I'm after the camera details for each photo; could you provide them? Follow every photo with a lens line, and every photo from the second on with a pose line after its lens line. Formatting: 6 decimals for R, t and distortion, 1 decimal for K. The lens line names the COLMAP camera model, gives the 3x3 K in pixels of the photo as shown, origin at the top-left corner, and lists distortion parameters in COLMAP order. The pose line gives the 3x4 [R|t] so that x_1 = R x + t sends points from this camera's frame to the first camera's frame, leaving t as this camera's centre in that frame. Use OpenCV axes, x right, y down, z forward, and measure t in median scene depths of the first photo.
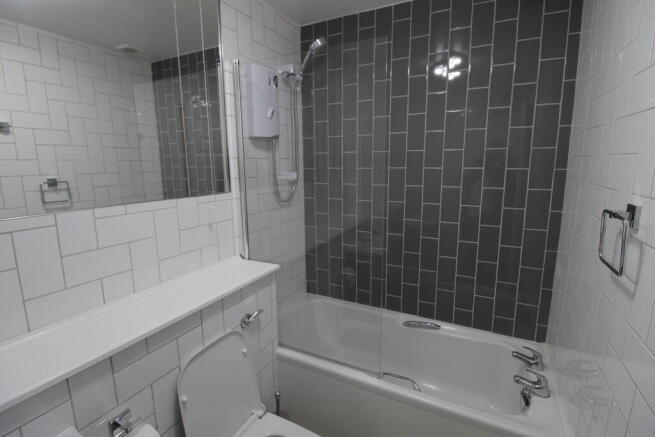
lens RADIAL K [[300.3, 0, 330.9], [0, 300.3, 213.0], [0, 0, 1]] dist [-0.000388, -0.014501]
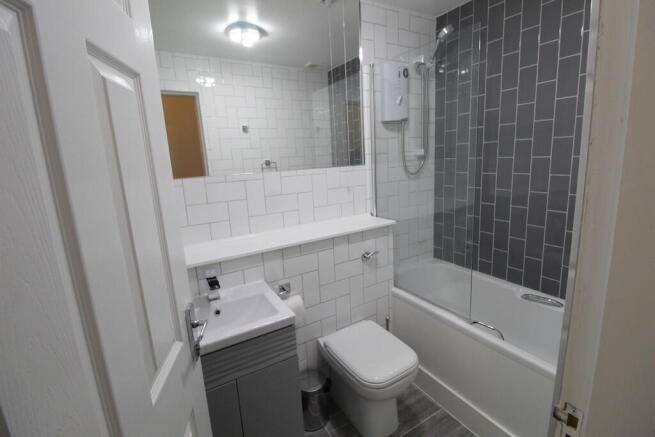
lens RADIAL K [[300.3, 0, 330.9], [0, 300.3, 213.0], [0, 0, 1]] dist [-0.000388, -0.014501]
pose [[0.844819, 0.066426, -0.530914, 0.222825], [-0.042375, 0.997453, 0.057368, 0.063209], [0.533372, -0.025968, 0.845482, -0.185830]]
